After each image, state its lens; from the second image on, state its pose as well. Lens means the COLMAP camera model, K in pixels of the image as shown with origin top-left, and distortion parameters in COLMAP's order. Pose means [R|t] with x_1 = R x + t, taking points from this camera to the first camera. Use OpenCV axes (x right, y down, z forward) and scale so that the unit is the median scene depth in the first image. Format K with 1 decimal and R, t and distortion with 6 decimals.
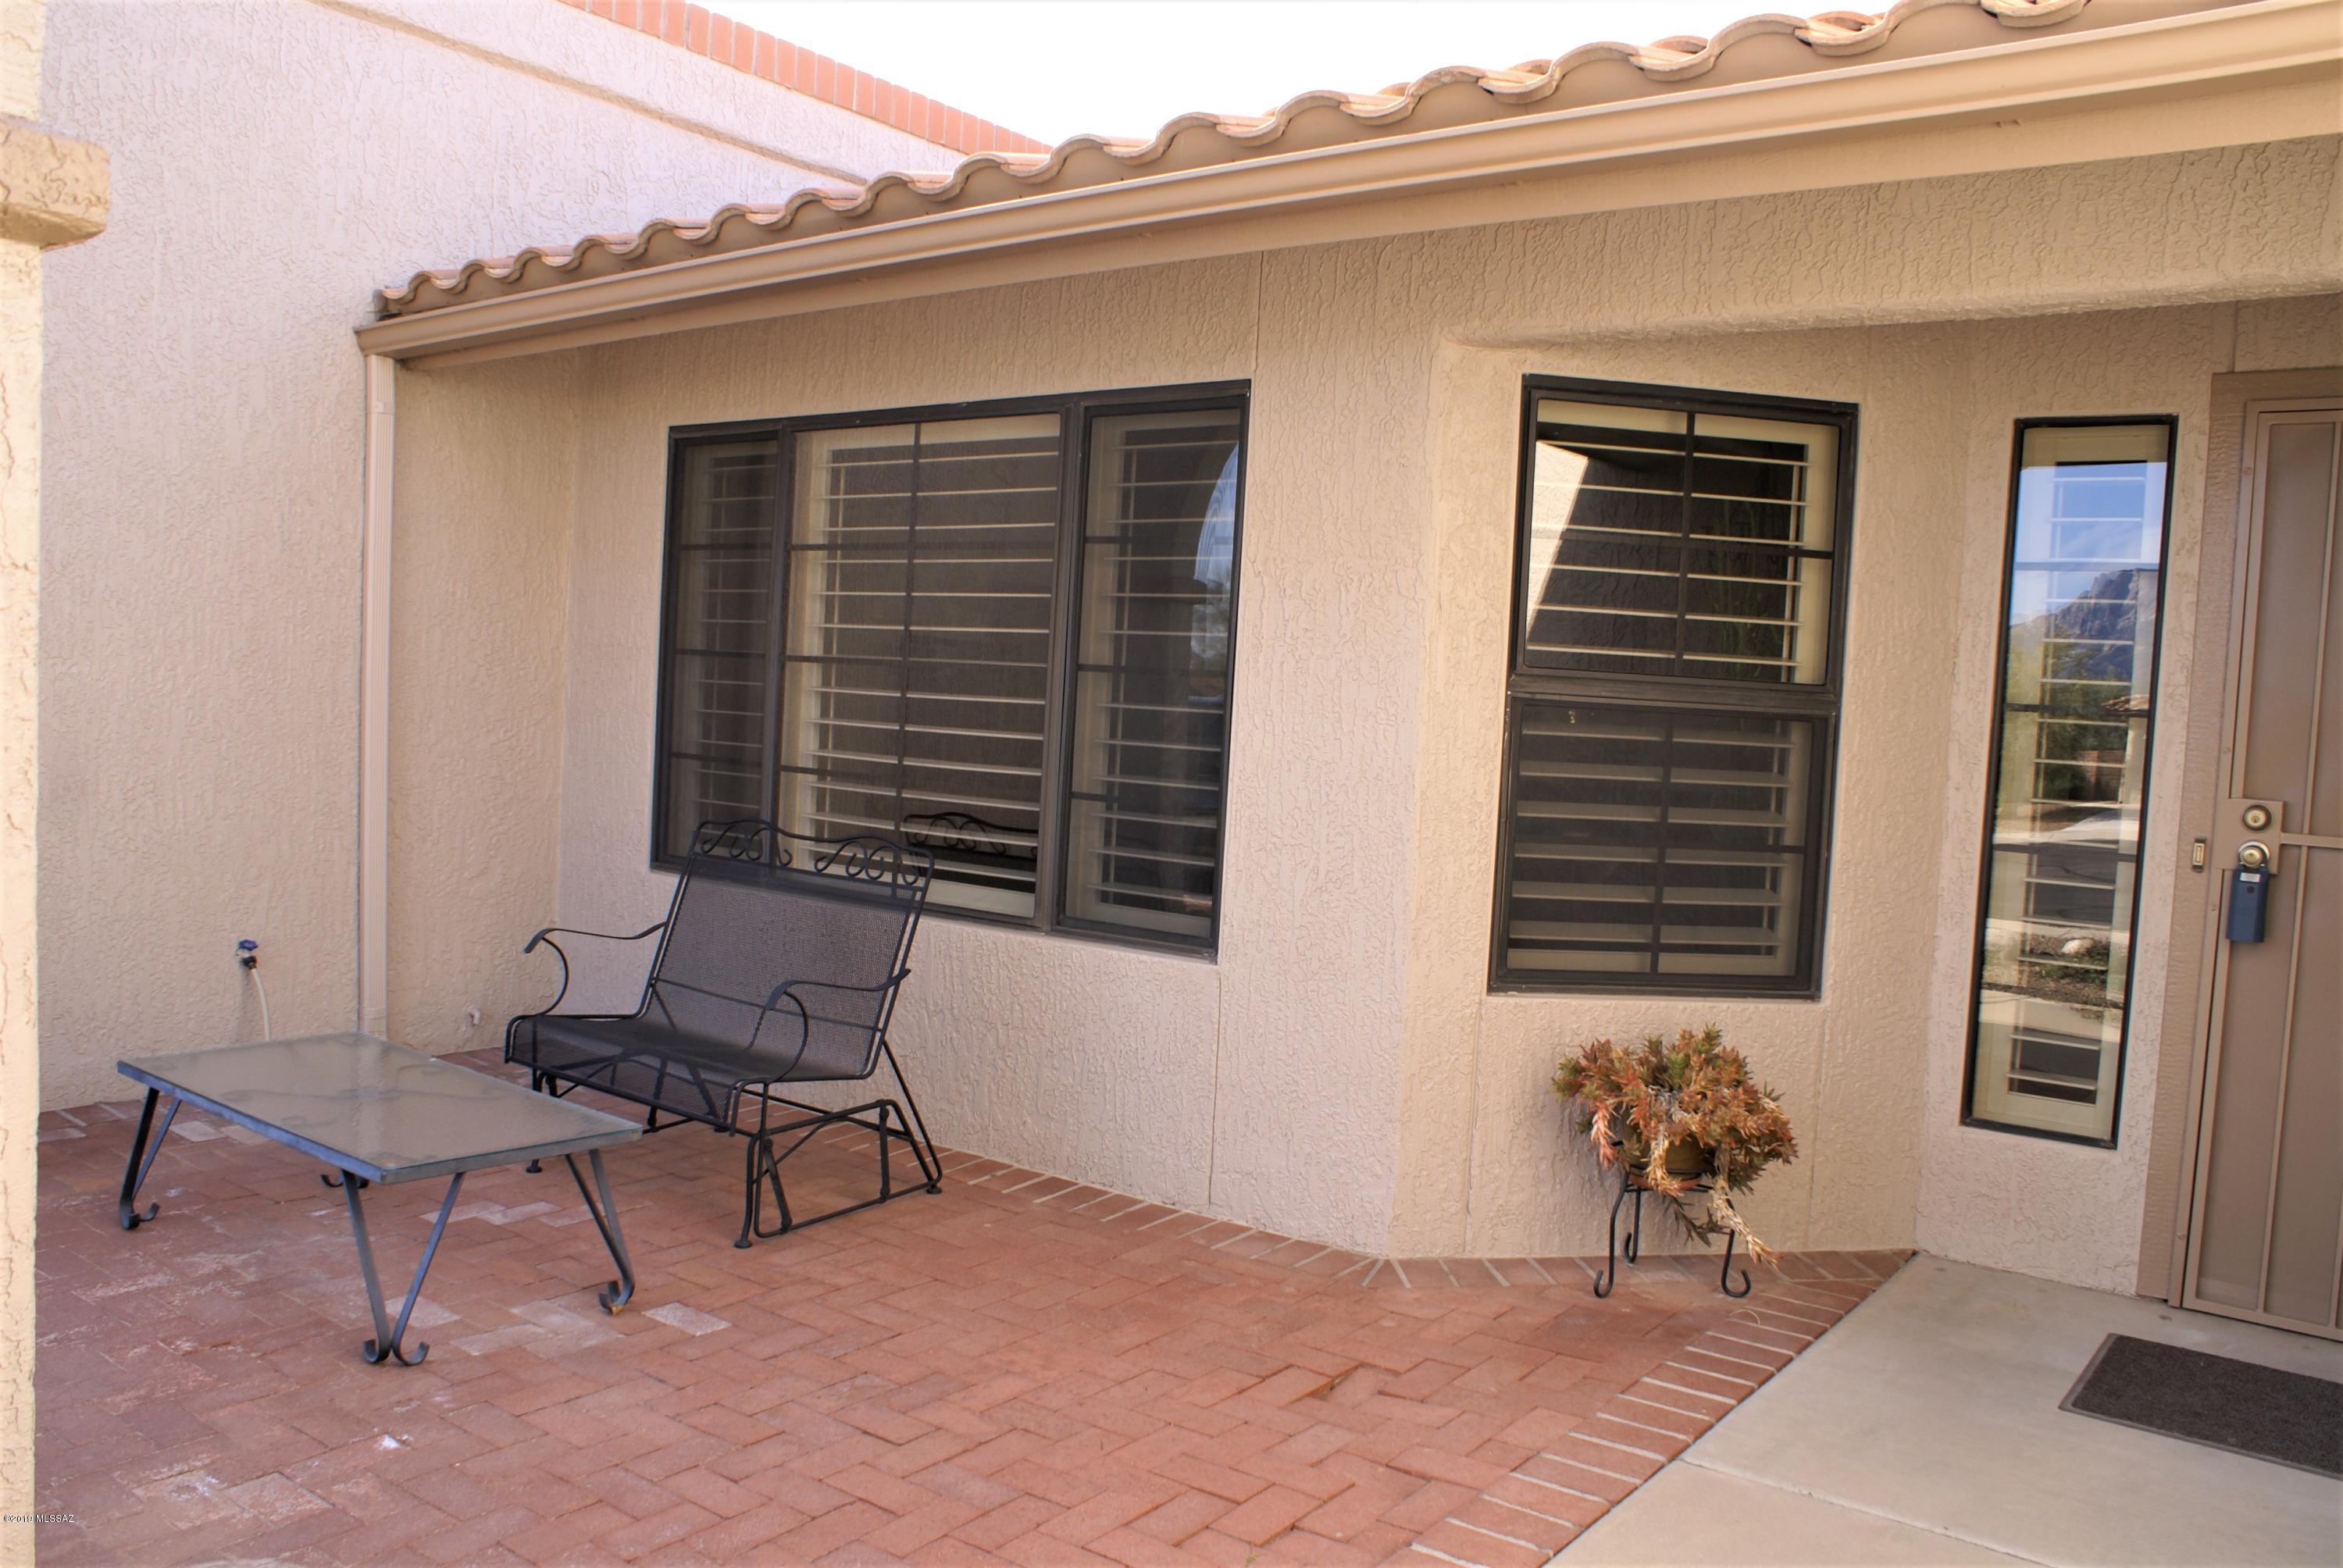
lens RADIAL K [[1845.9, 0, 1170.3], [0, 1845.9, 791.7], [0, 0, 1]] dist [-0.138416, 0.094118]
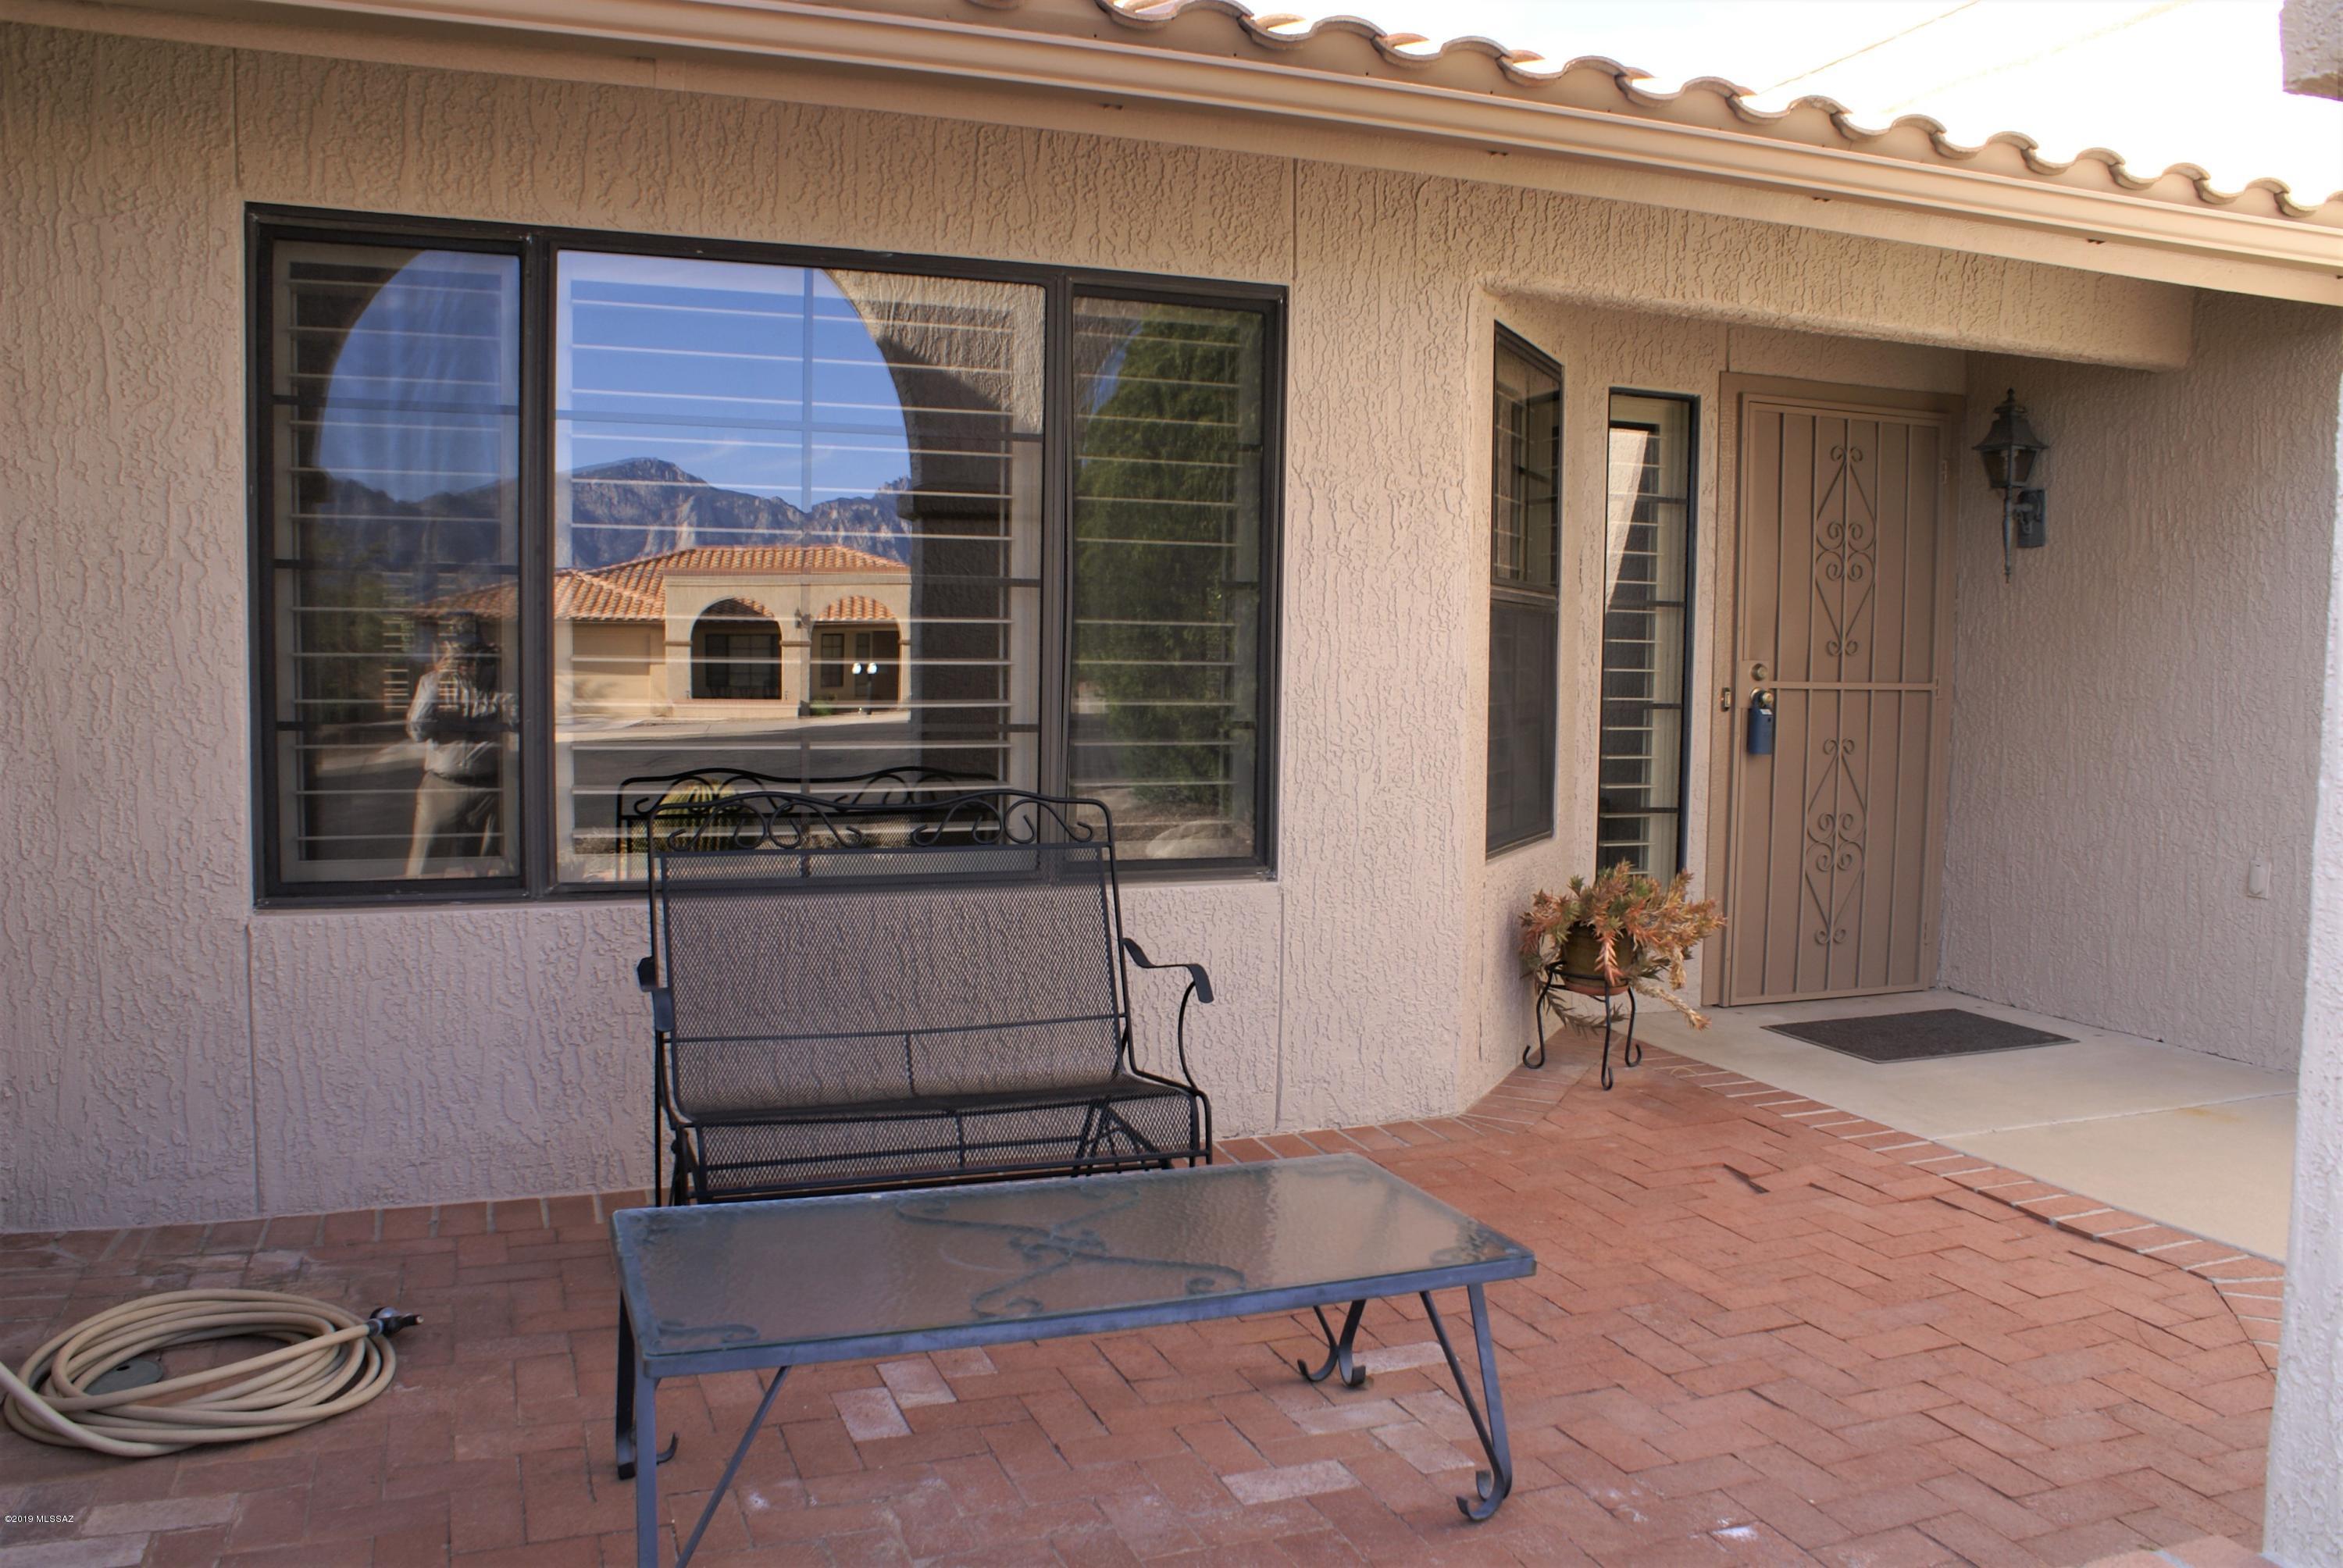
lens RADIAL K [[1845.9, 0, 1181.2], [0, 1845.9, 790.2], [0, 0, 1]] dist [-0.138416, 0.094118]
pose [[0.521852, -0.107252, 0.846267, -0.878861], [0.059163, 0.994226, 0.089521, -0.048556], [-0.850982, 0.003351, 0.525184, 0.553125]]
